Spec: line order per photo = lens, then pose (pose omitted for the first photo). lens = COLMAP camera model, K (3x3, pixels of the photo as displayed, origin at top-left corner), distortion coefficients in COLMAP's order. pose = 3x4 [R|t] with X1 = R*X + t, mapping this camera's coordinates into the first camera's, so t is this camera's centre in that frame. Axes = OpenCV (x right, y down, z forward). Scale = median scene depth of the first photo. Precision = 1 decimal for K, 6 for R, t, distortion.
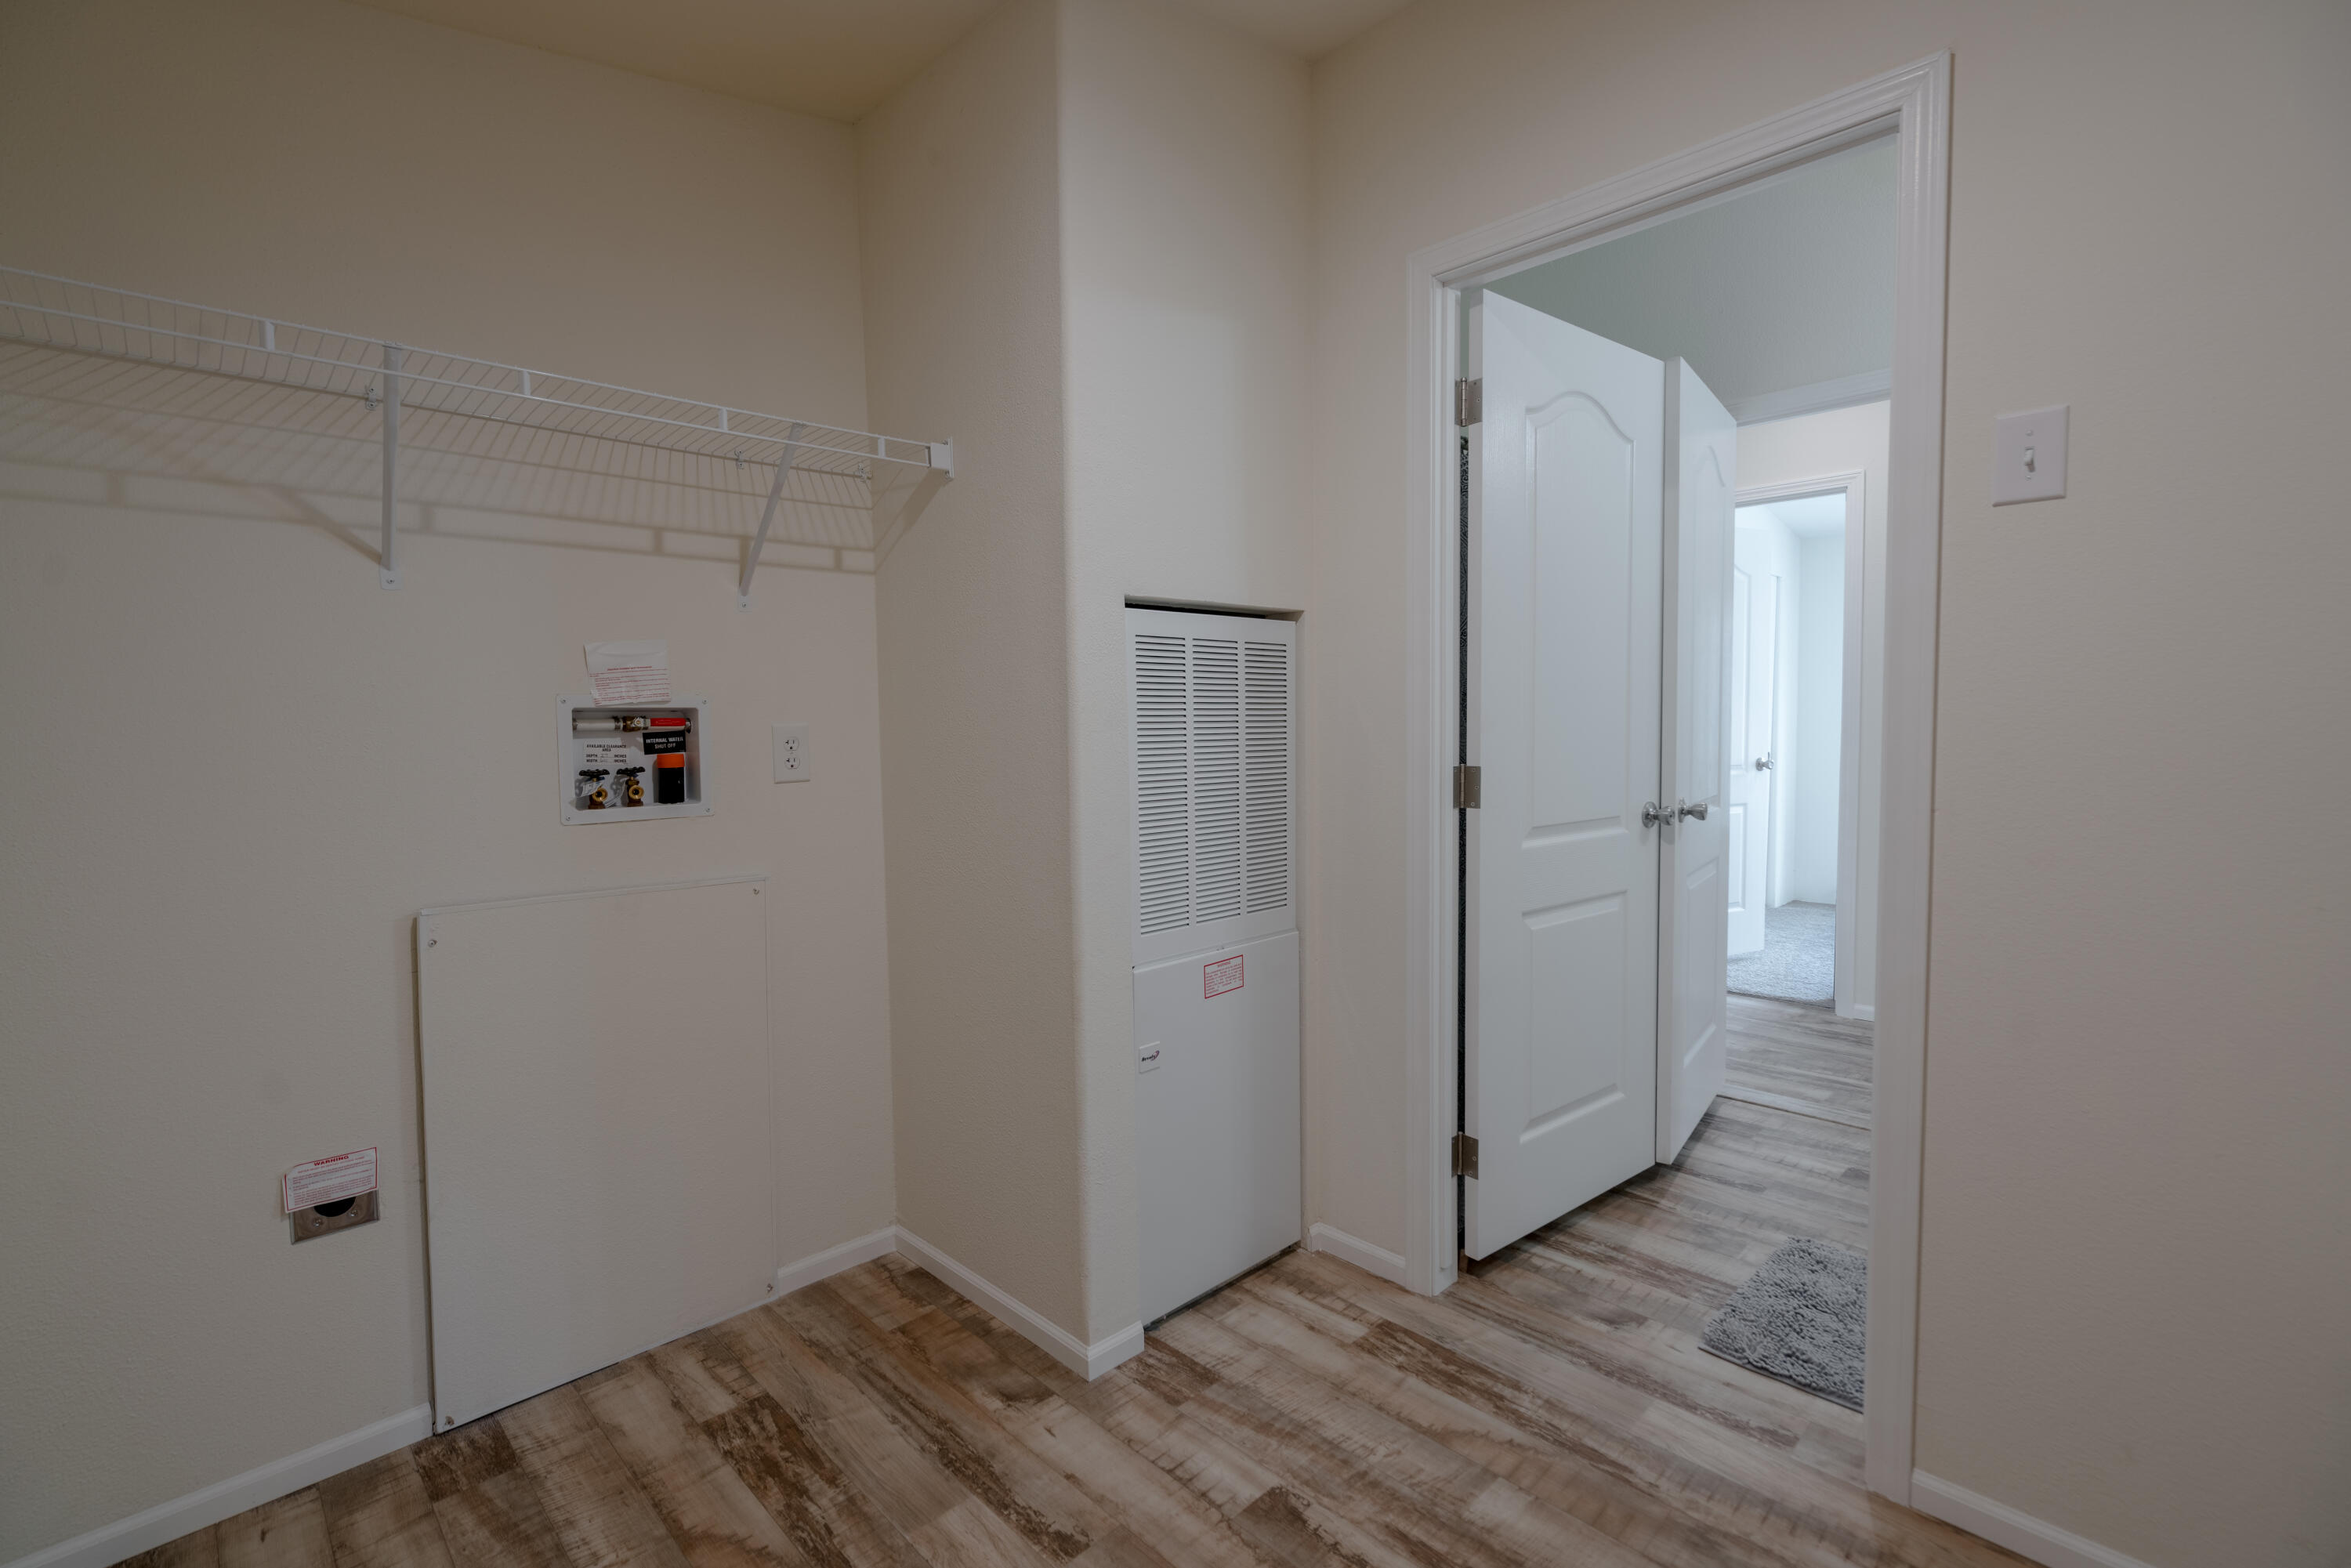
lens RADIAL K [[1070.1, 0, 1175.5], [0, 1070.1, 784.0], [0, 0, 1]] dist [-0.002257, 0.000466]
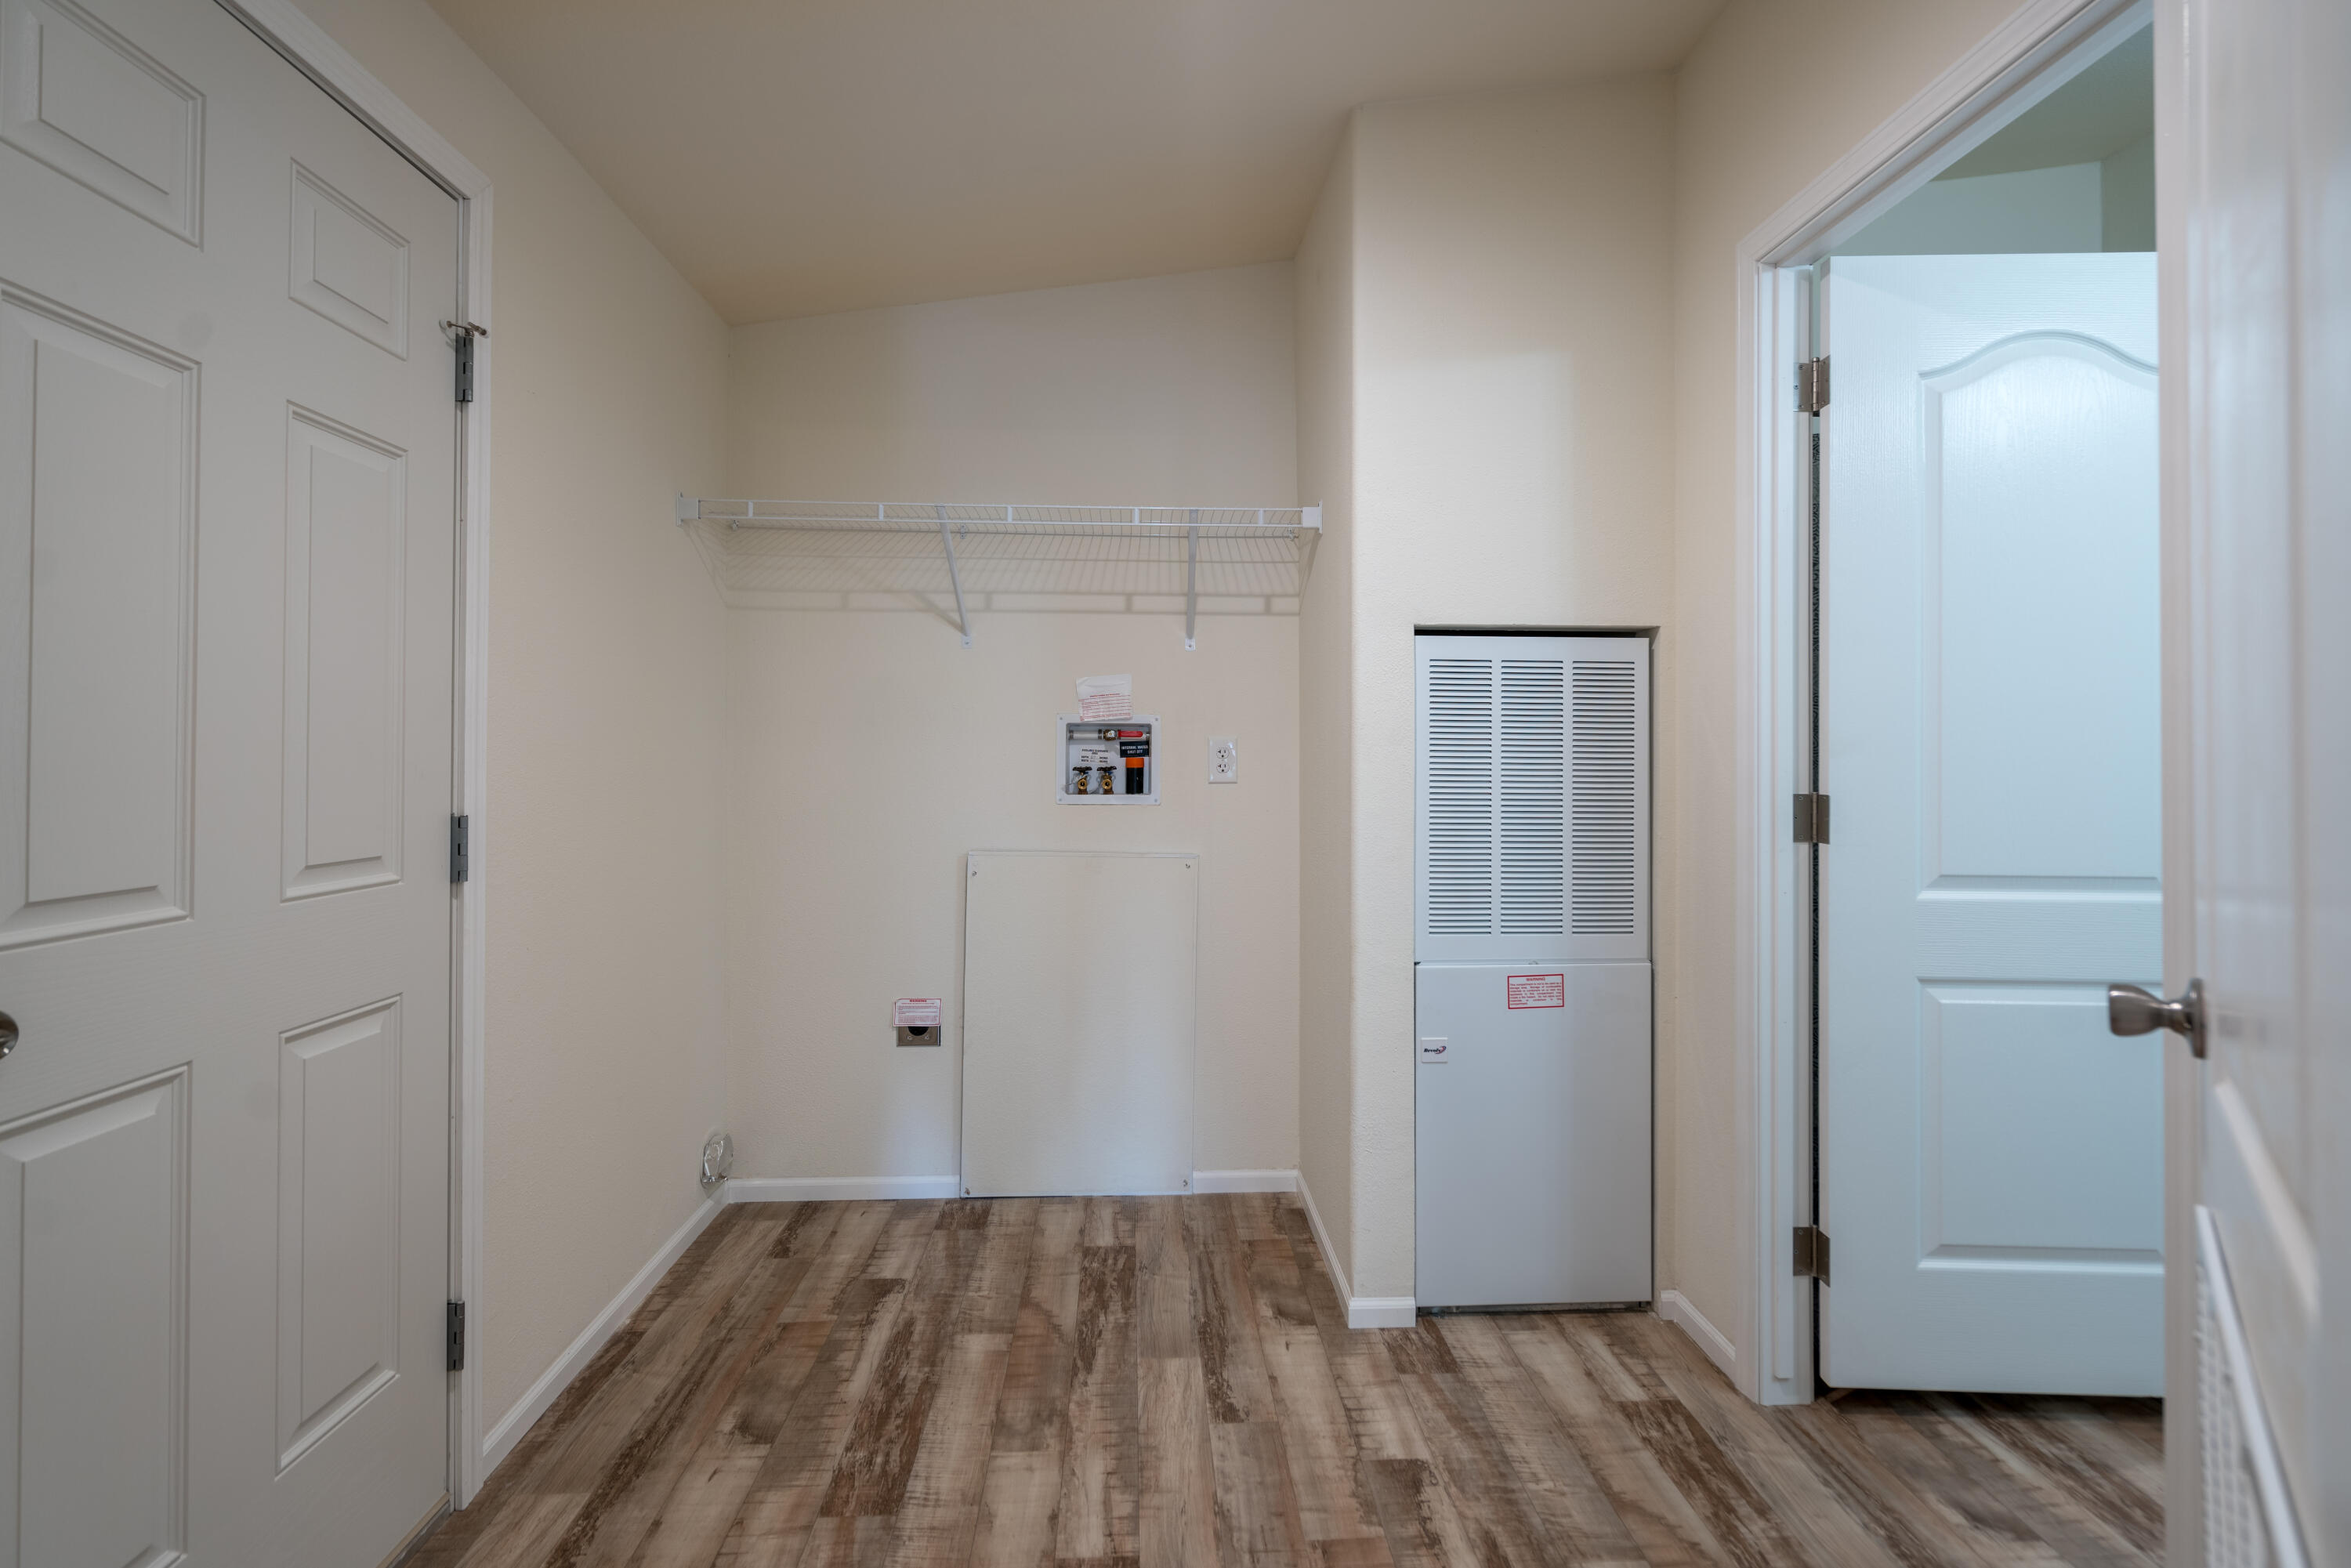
lens RADIAL K [[1104.5, 0, 1178.3], [0, 1104.5, 744.5], [0, 0, 1]] dist [-0.000279, 0.000533]
pose [[0.750950, 0.016267, -0.660159, 0.527522], [-0.056040, 0.997660, -0.039164, 0.007731], [0.657977, 0.066406, 0.750105, -0.018786]]
